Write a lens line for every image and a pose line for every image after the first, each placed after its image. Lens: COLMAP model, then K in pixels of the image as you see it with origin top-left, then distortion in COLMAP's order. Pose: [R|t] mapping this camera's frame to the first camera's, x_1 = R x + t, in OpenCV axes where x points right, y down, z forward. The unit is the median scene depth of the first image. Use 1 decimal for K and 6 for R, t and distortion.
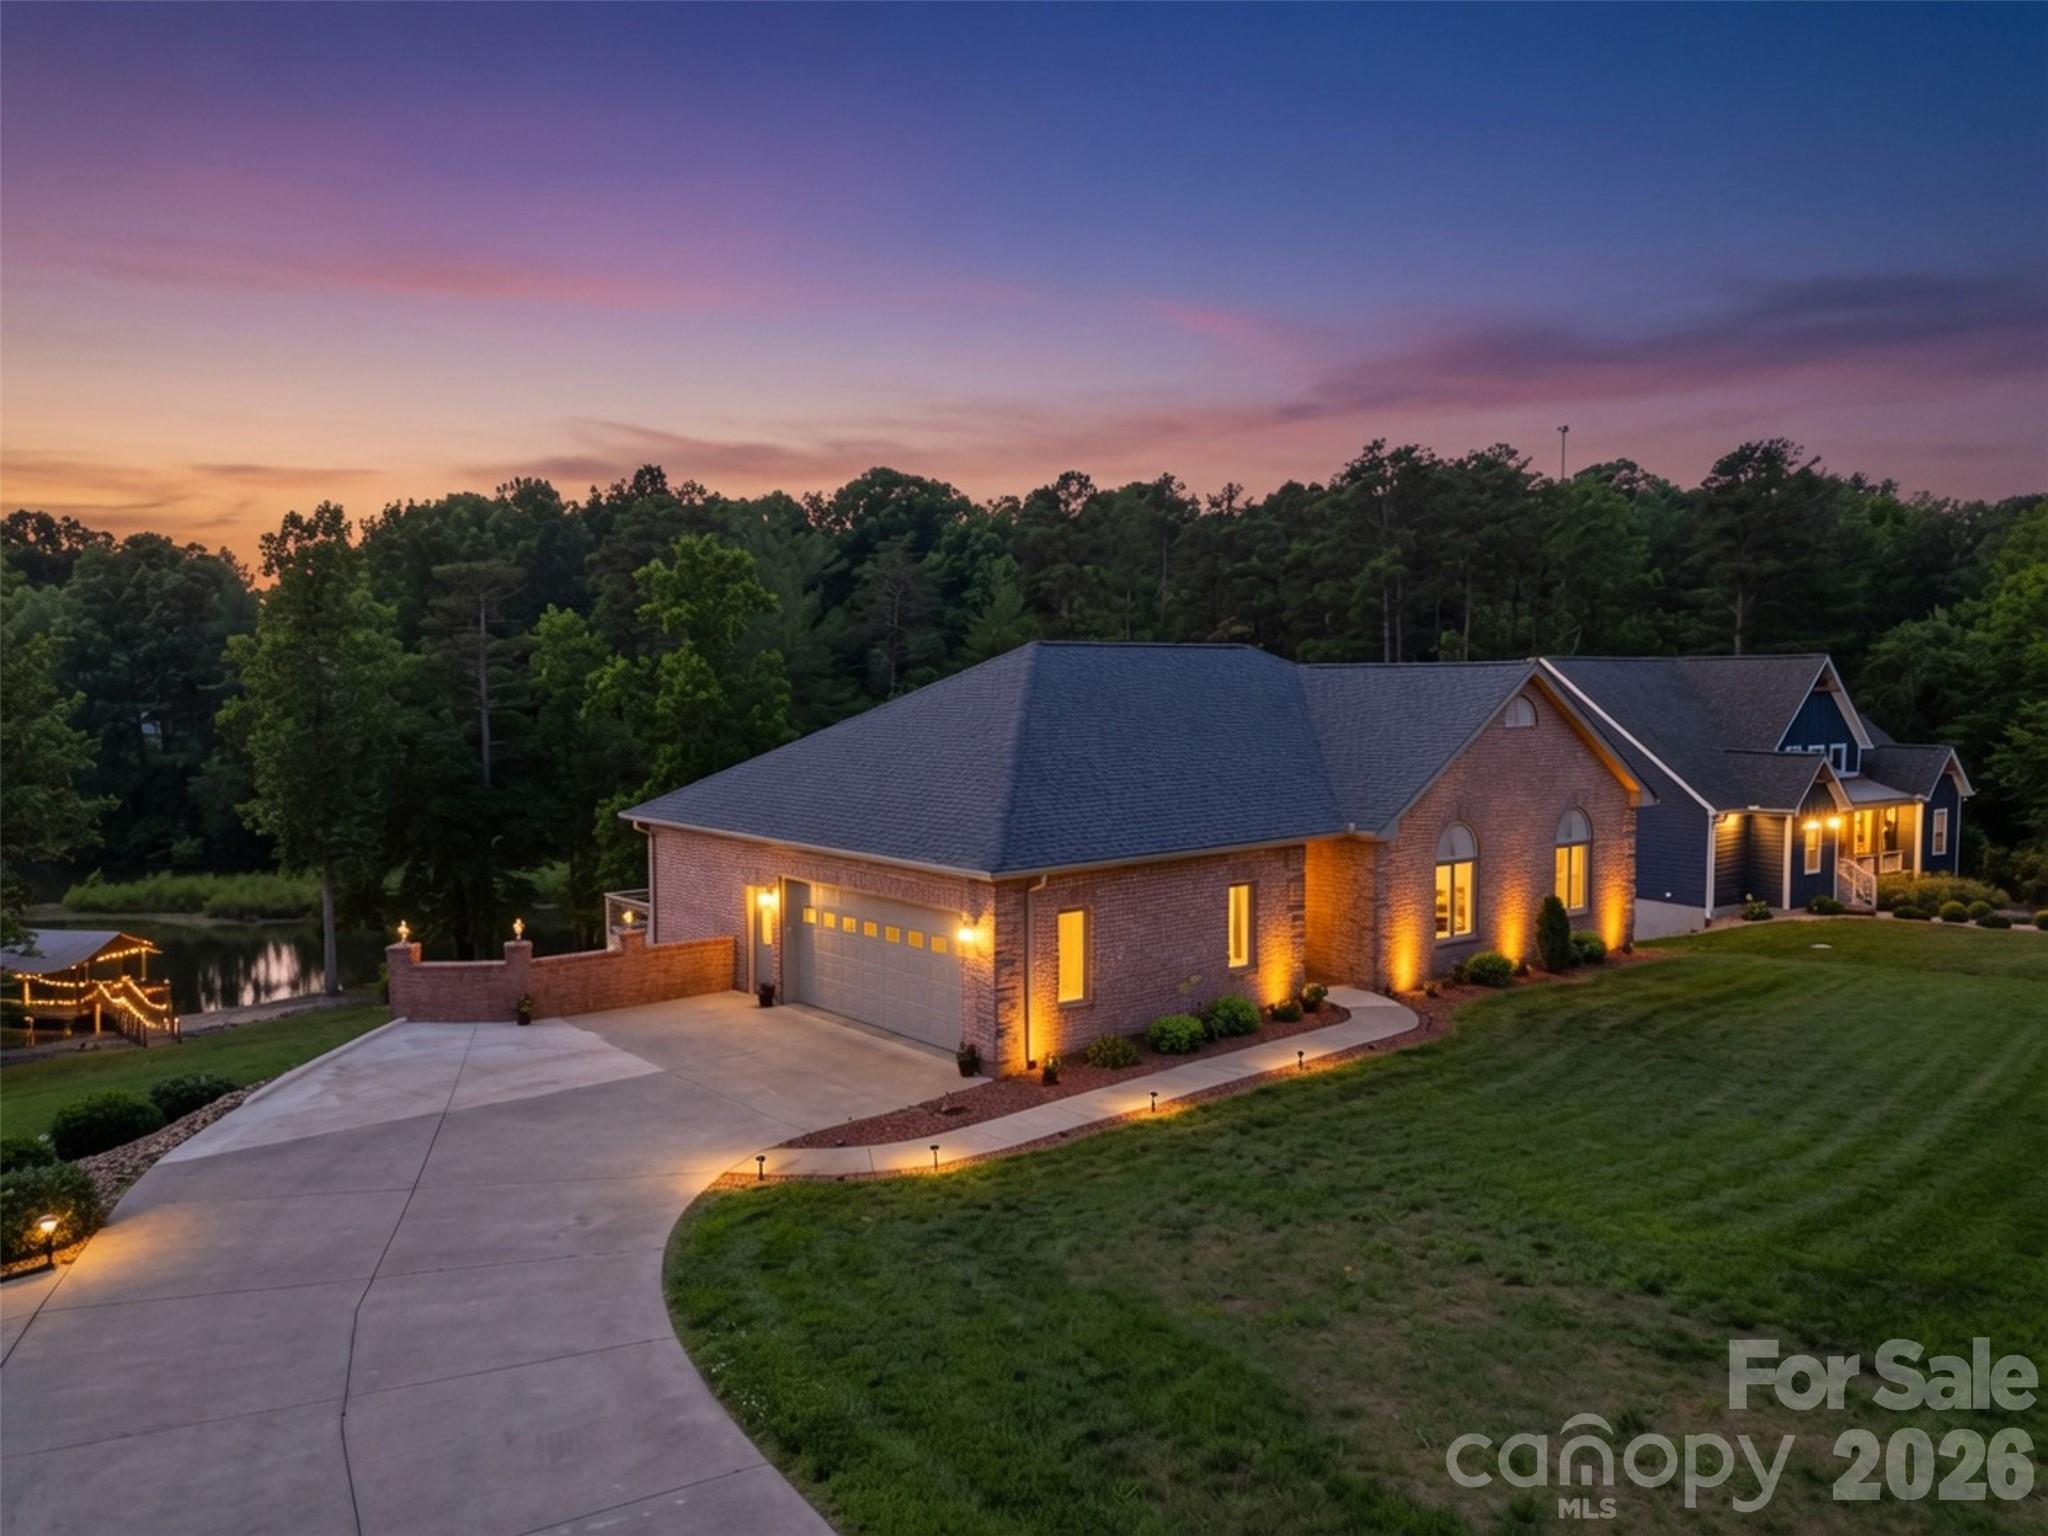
lens RADIAL K [[1433.5, 0, 1014.2], [0, 1433.5, 783.1], [0, 0, 1]] dist [0.021275, -0.022284]
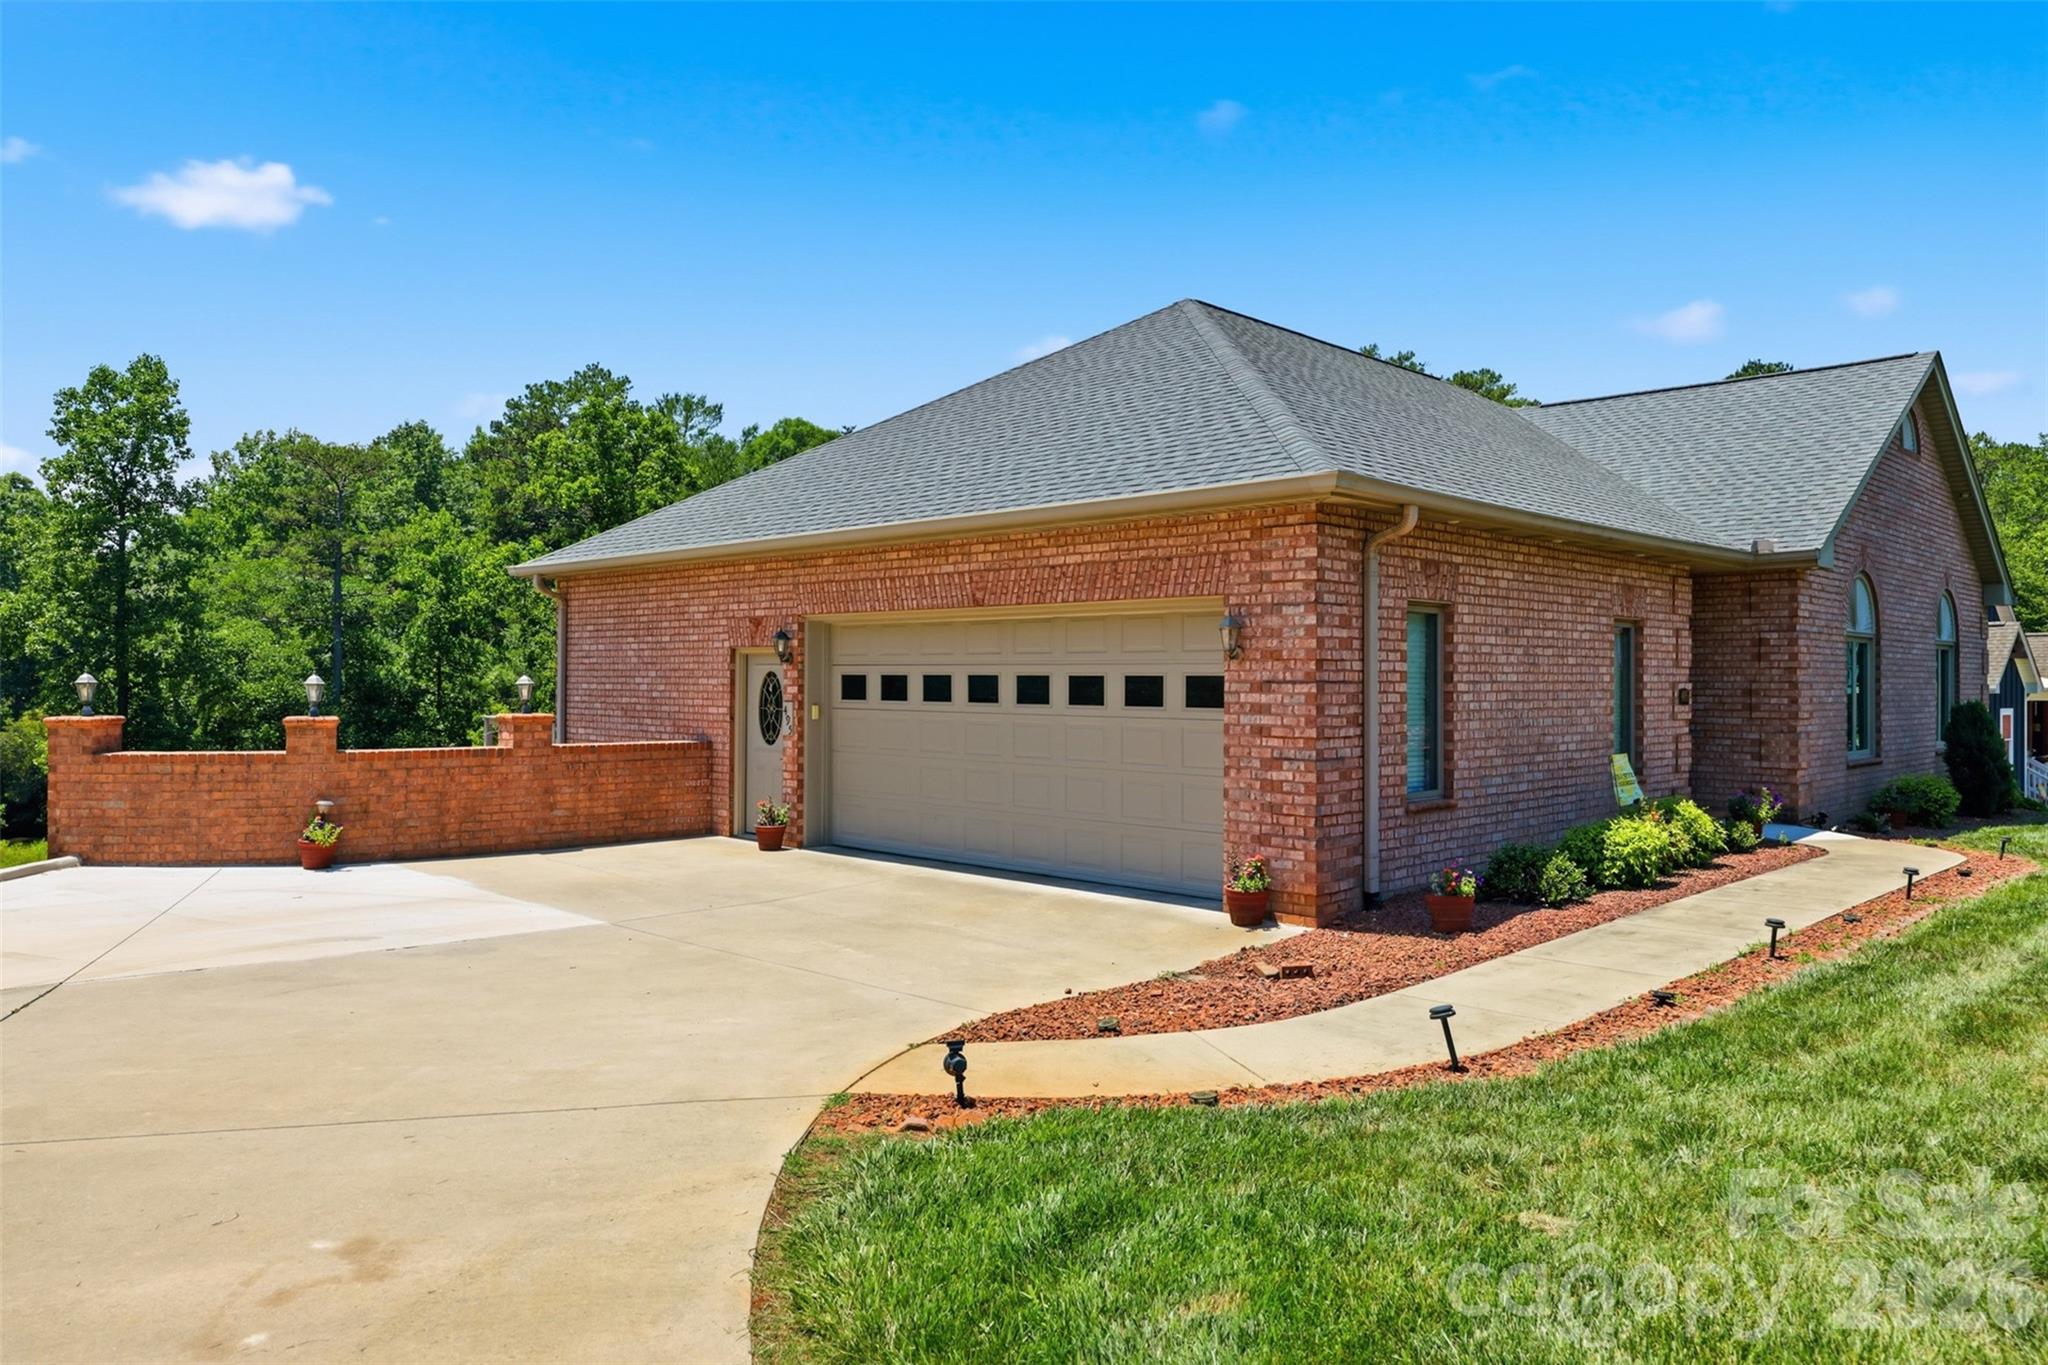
lens RADIAL K [[1408.7, 0, 1033.7], [0, 1408.7, 687.1], [0, 0, 1]] dist [-0.010495, 0.007492]
pose [[0.995457, 0.009084, 0.094774, -0.049410], [-0.001929, 0.997158, -0.075311, 0.052690], [-0.095189, 0.074786, 0.992646, 0.174625]]
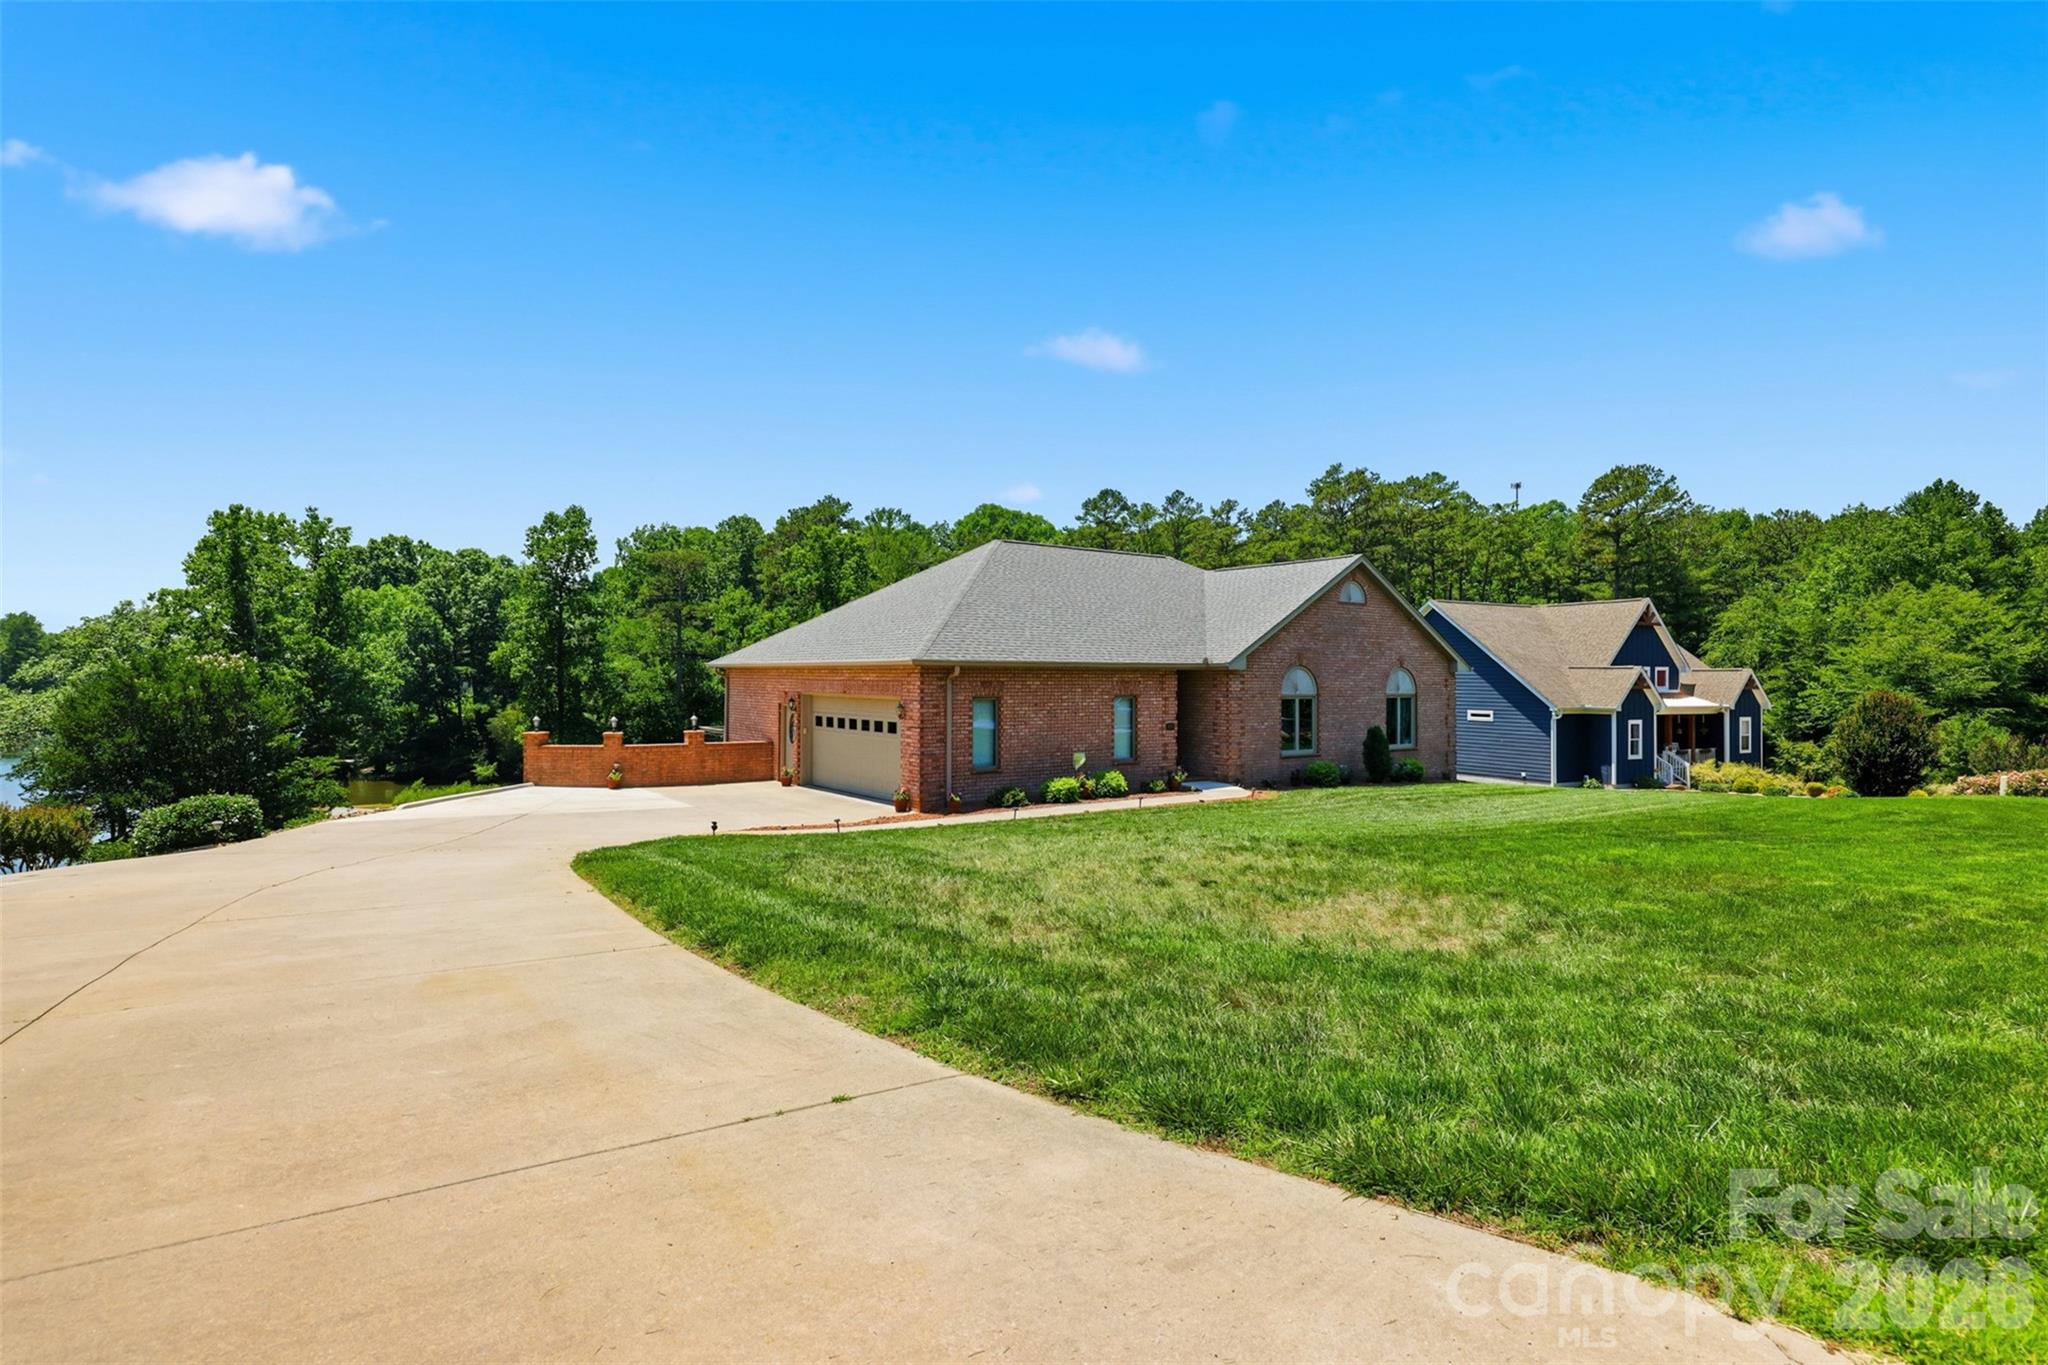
lens RADIAL K [[1079.8, 0, 1032.8], [0, 1079.8, 673.6], [0, 0, 1]] dist [0.000333, 0.002053]
pose [[0.997191, 0.009422, -0.074306, 0.055909], [-0.015470, 0.996574, -0.081249, 0.050636], [0.073286, 0.082171, 0.993920, -0.013832]]
